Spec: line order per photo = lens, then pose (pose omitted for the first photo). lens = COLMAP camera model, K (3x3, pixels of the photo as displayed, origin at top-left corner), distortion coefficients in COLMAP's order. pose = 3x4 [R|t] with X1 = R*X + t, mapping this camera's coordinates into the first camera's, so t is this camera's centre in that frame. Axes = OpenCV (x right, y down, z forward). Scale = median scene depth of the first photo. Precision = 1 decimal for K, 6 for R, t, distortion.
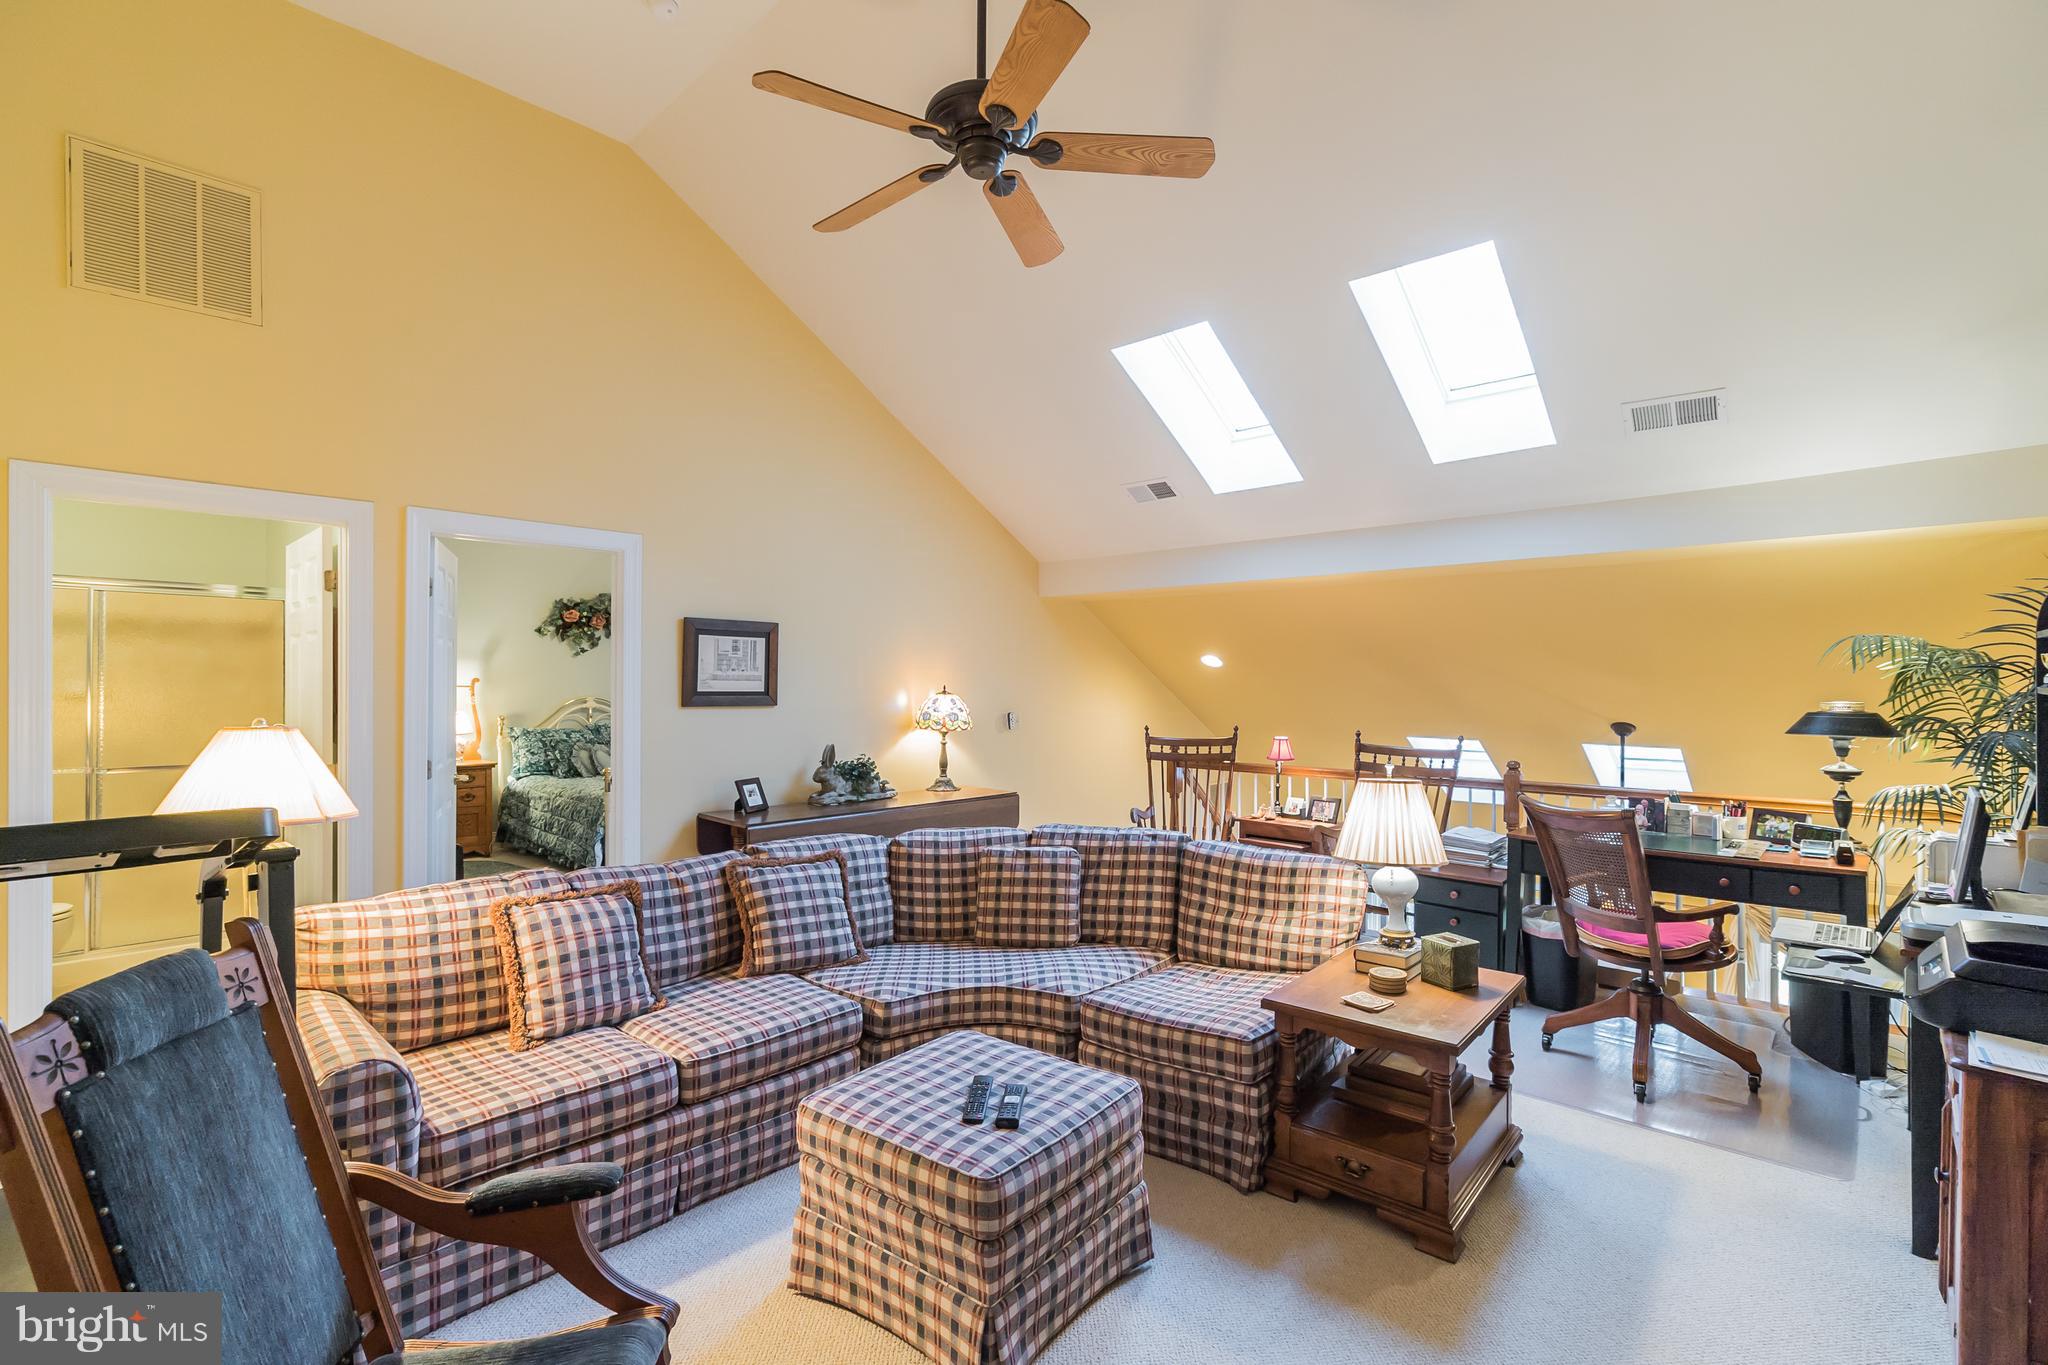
lens RADIAL K [[925.5, 0, 1024.0], [0, 925.5, 682.5], [0, 0, 1]] dist [-0.000213, 0.000208]
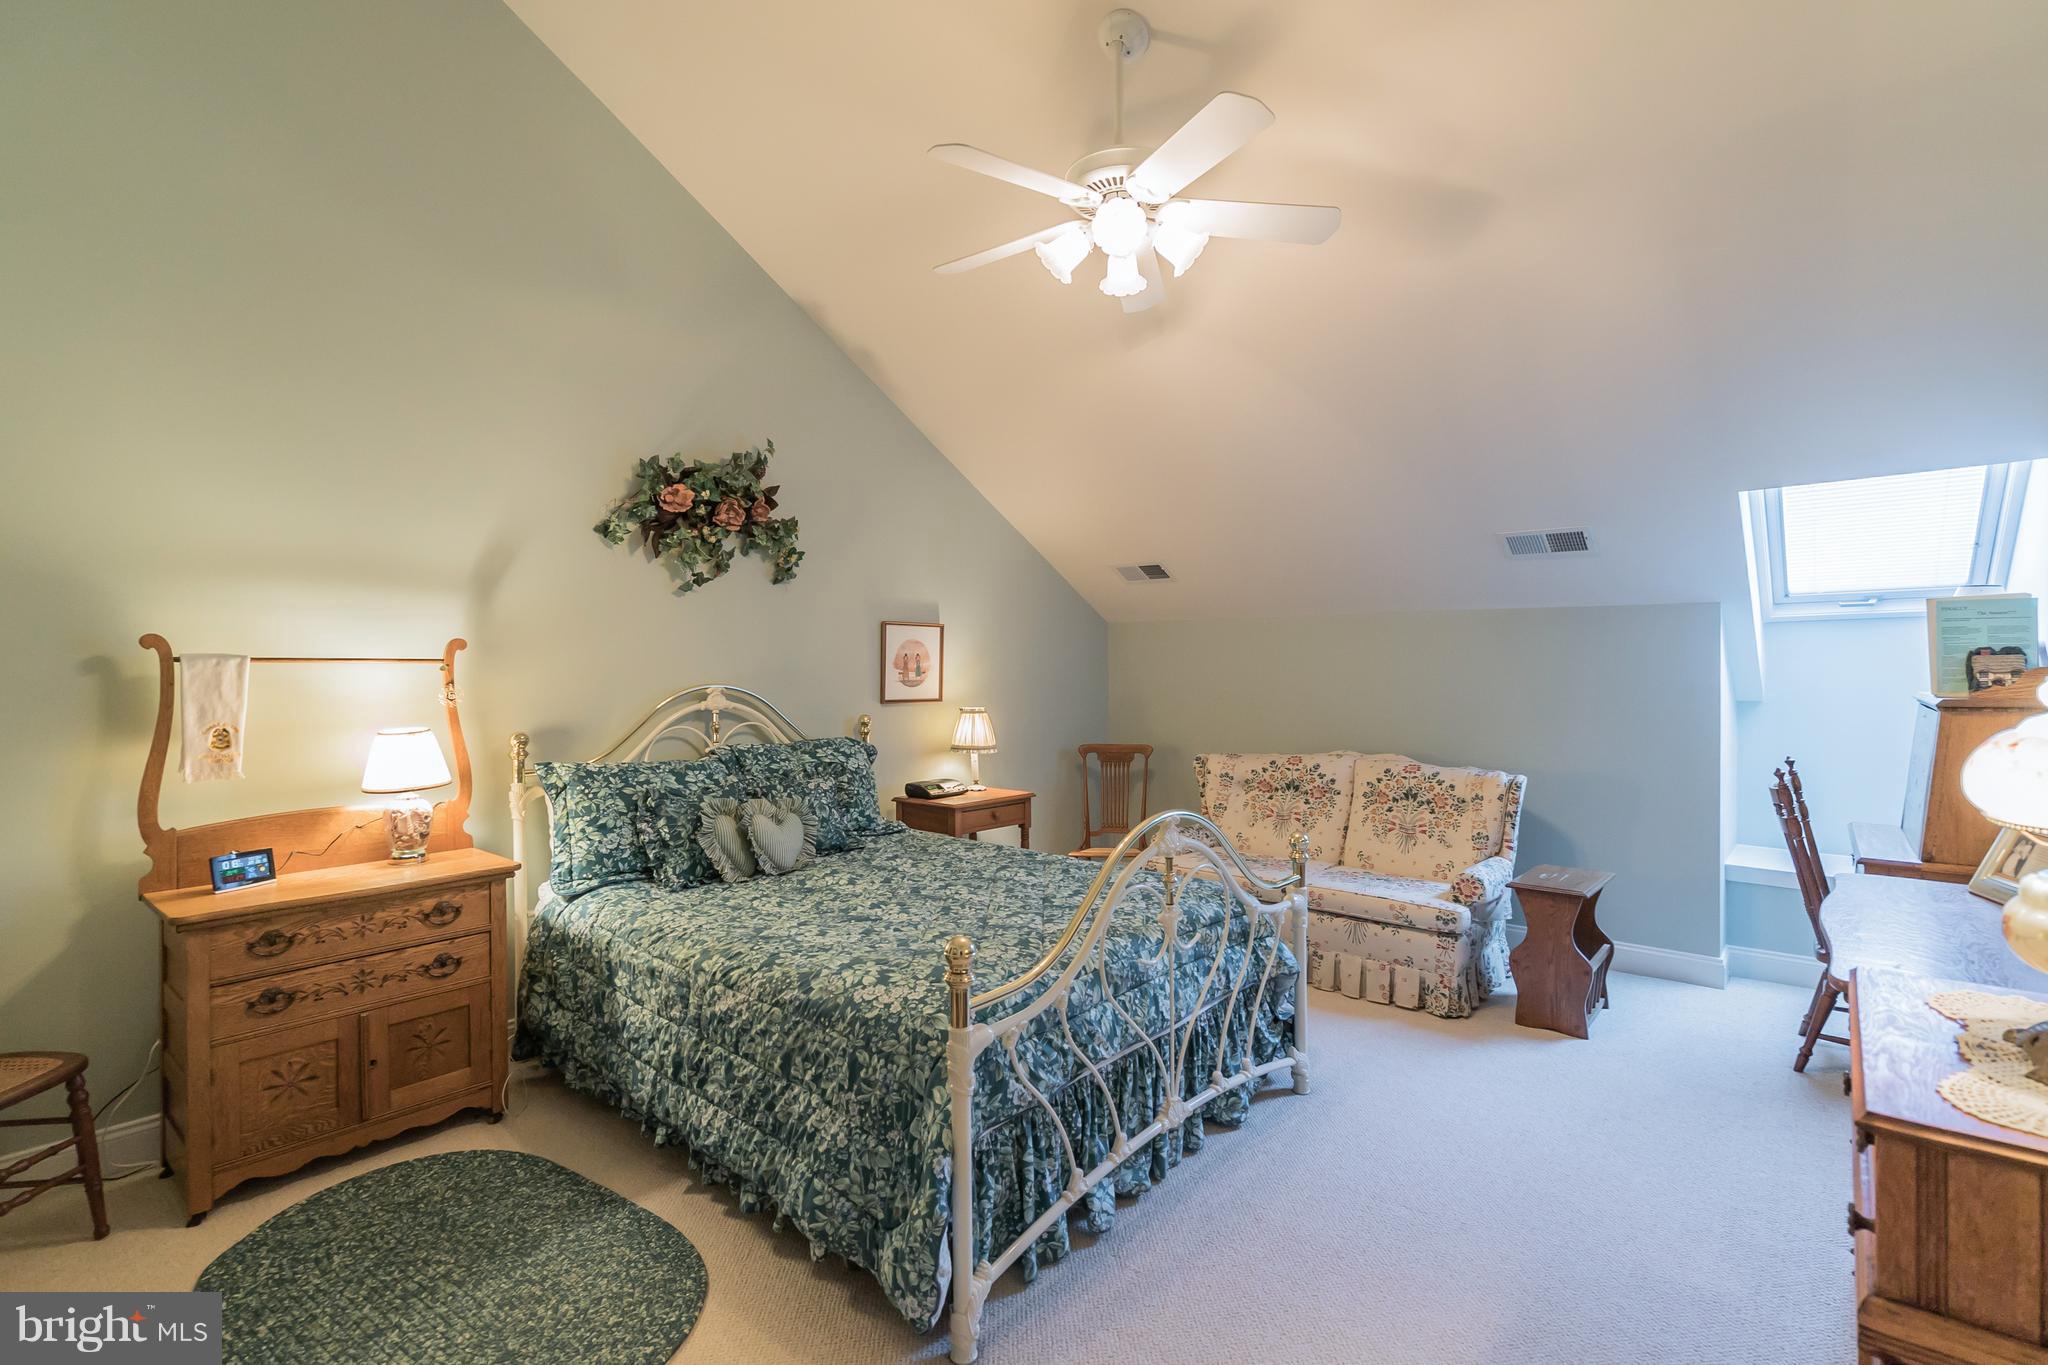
lens RADIAL K [[943.5, 0, 1019.5], [0, 943.5, 660.8], [0, 0, 1]] dist [0.000313, 0.000374]
pose [[0.999446, -0.008848, 0.032098, -0.360161], [0.009008, 0.999948, -0.004847, 0.007953], [-0.032054, 0.005133, 0.999473, 0.581486]]
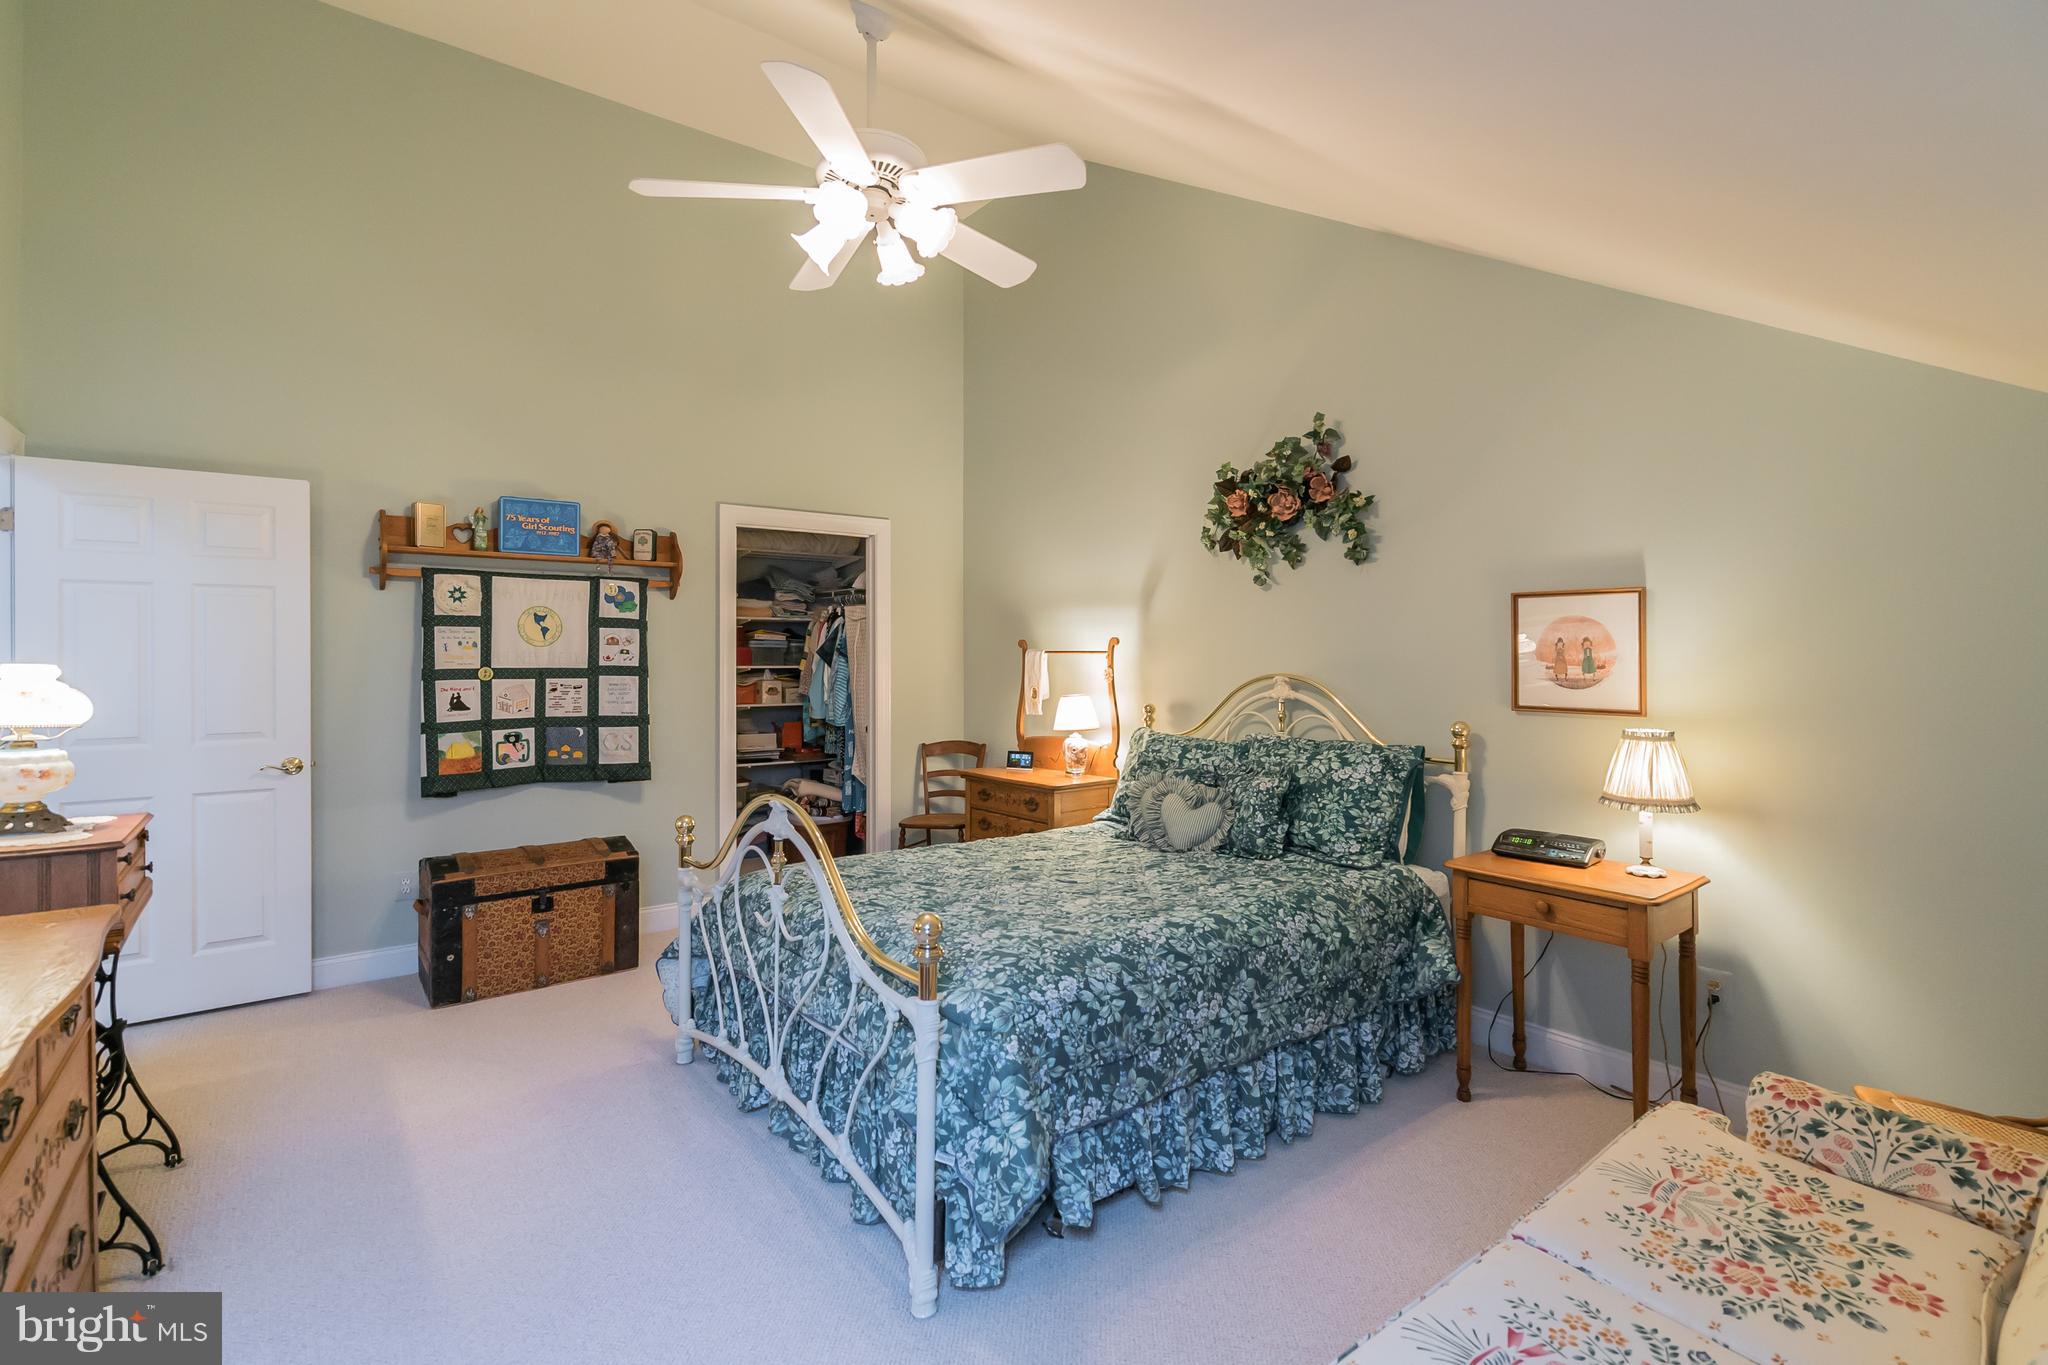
lens RADIAL K [[943.5, 0, 1019.5], [0, 943.5, 660.8], [0, 0, 1]] dist [0.000313, 0.000374]
pose [[-0.131182, 0.003159, -0.991353, 0.000035], [0.002865, 0.999992, 0.002807, 0.007641], [0.991354, -0.002472, -0.131190, 0.997942]]
